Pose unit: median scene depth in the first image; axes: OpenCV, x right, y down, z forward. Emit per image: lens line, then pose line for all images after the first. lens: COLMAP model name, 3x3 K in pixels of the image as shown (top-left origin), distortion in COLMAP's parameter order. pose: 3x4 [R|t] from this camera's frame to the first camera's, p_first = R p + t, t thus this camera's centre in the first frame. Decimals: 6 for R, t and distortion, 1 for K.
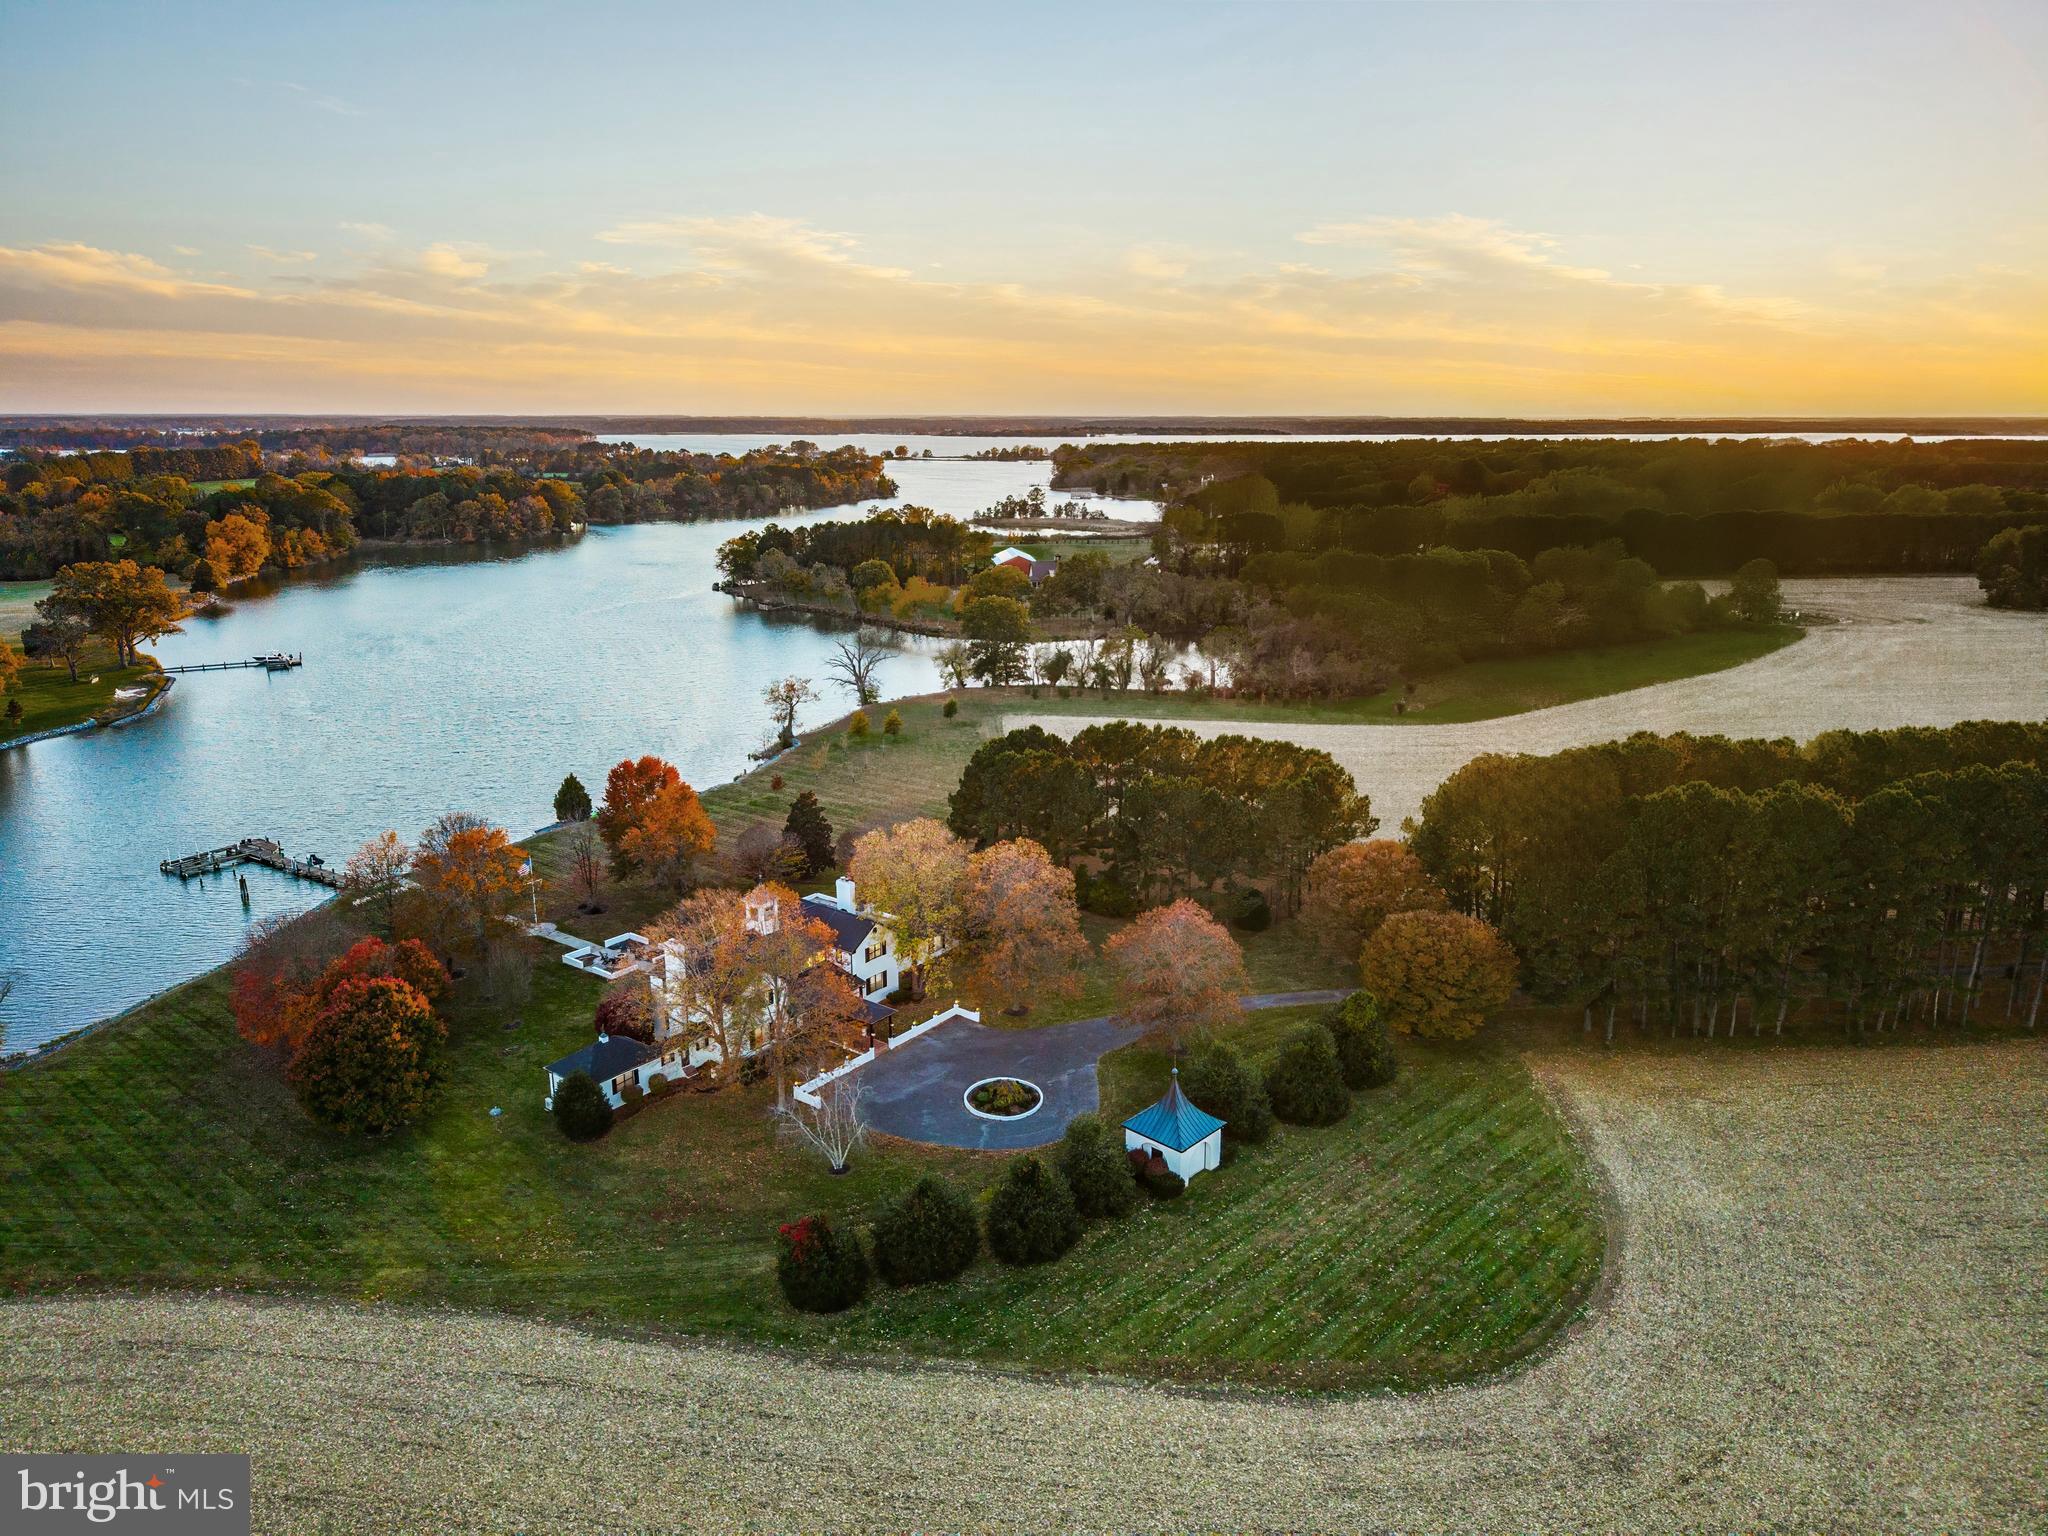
lens RADIAL K [[1375.9, 0, 1013.2], [0, 1375.9, 775.6], [0, 0, 1]] dist [0.028817, -0.025323]
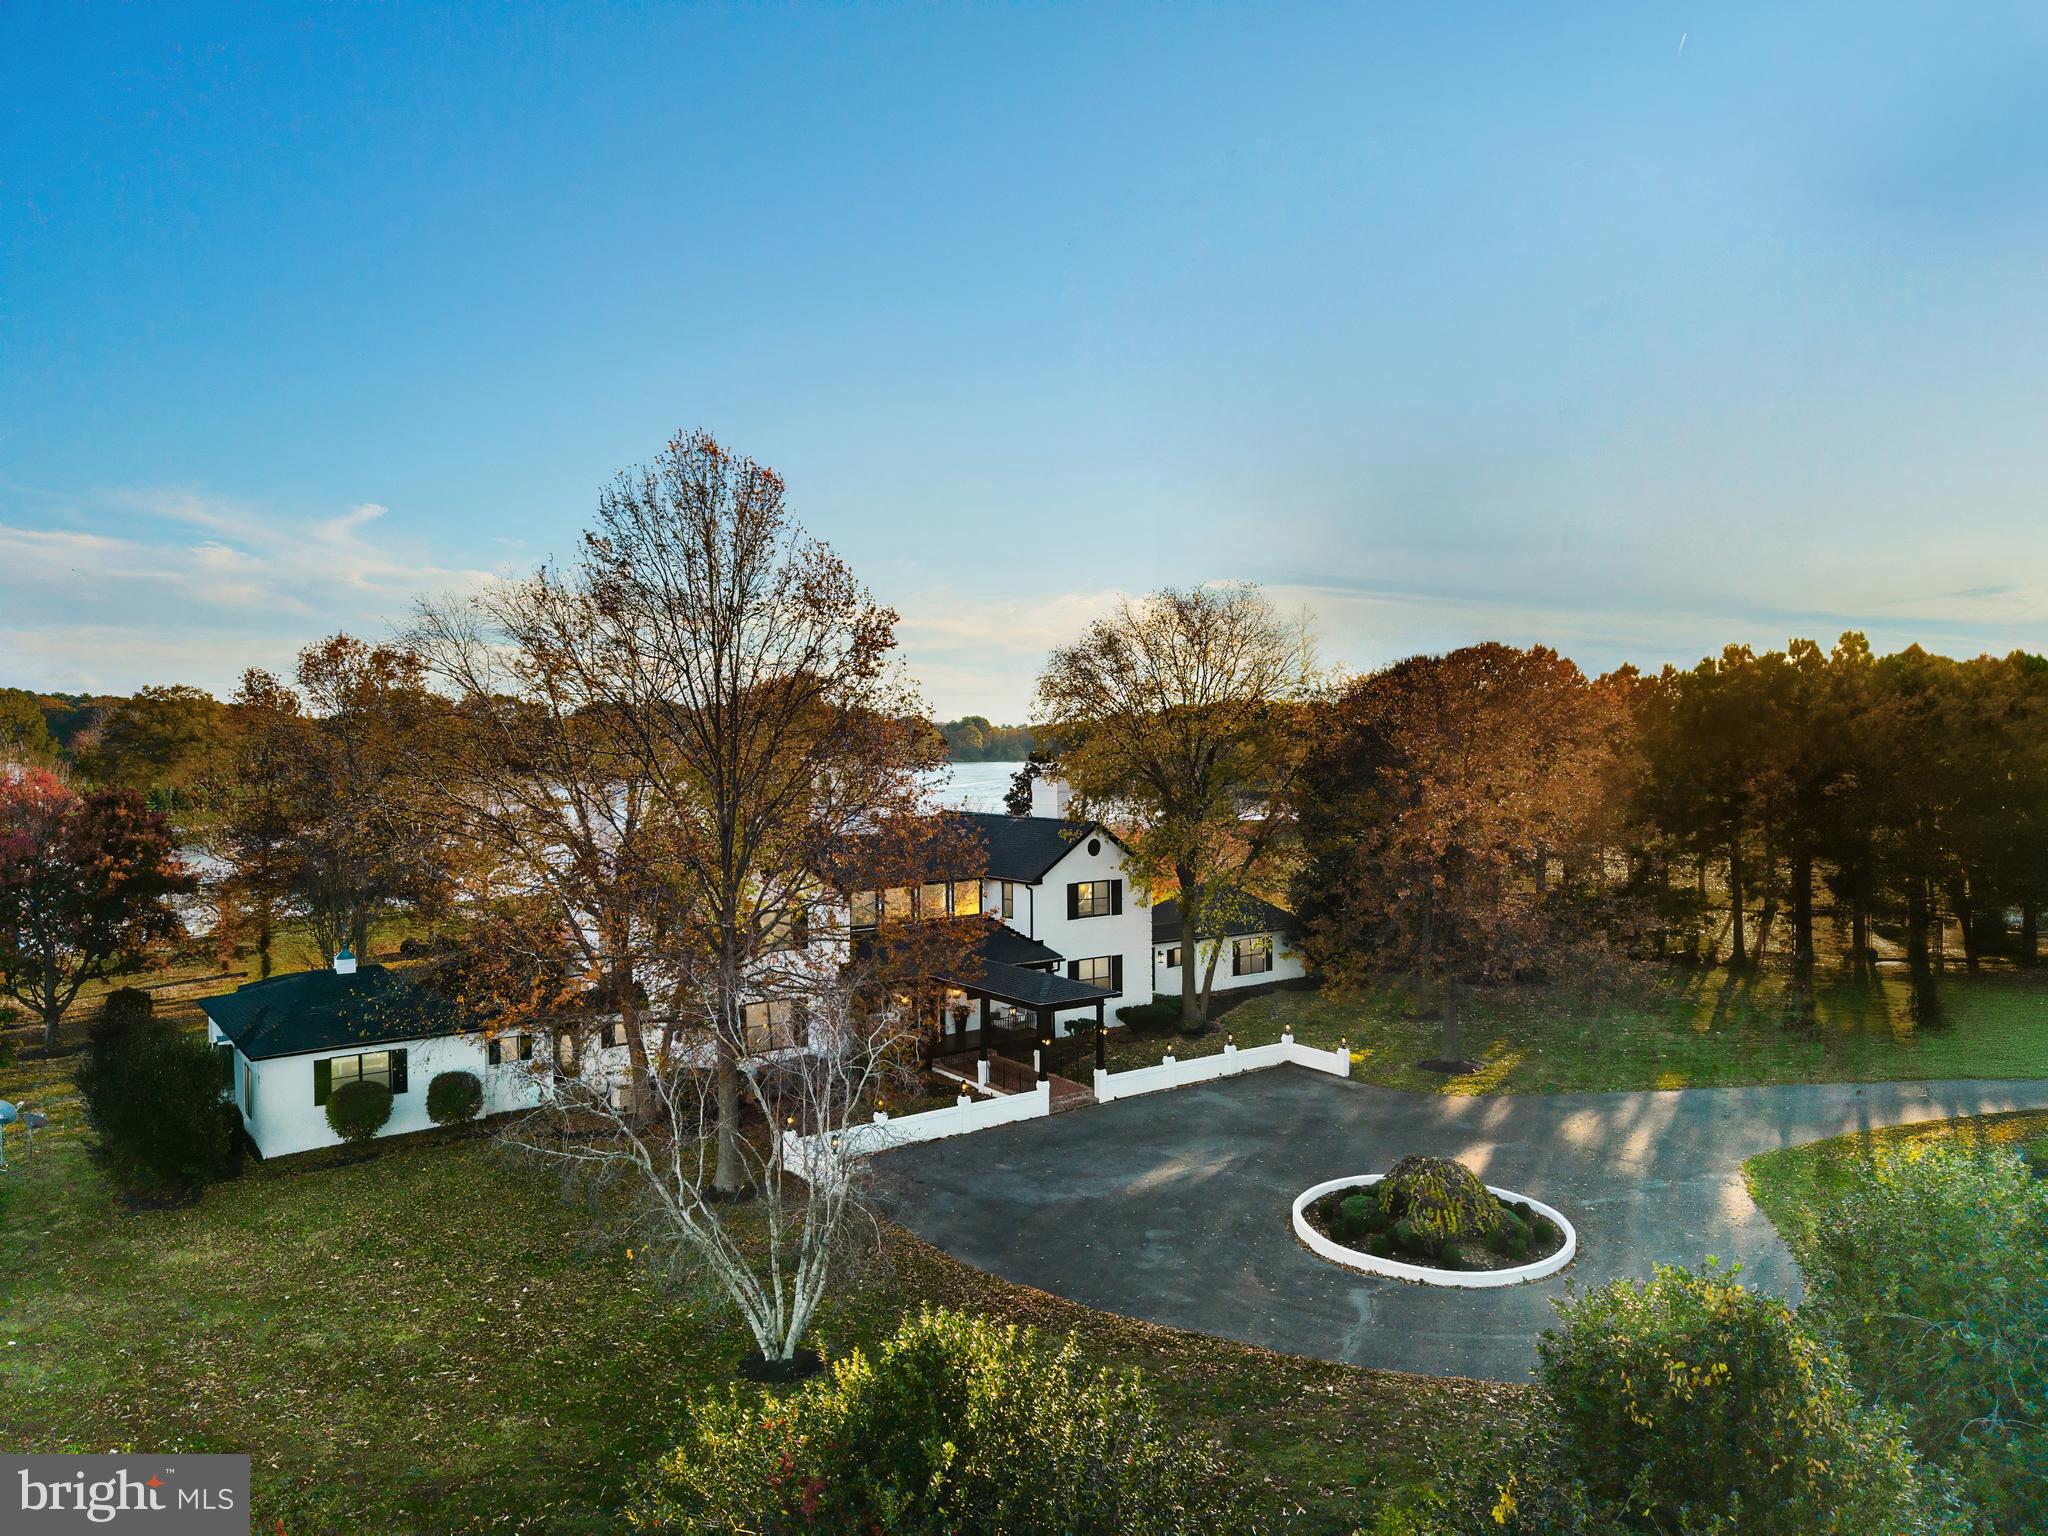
lens RADIAL K [[1374.7, 0, 994.8], [0, 1374.7, 762.6], [0, 0, 1]] dist [0.037626, -0.030349]
pose [[0.960596, -0.002092, -0.277941, -0.016174], [-0.062683, 0.972580, -0.223962, 0.237905], [0.270789, 0.232559, 0.934125, 0.766101]]
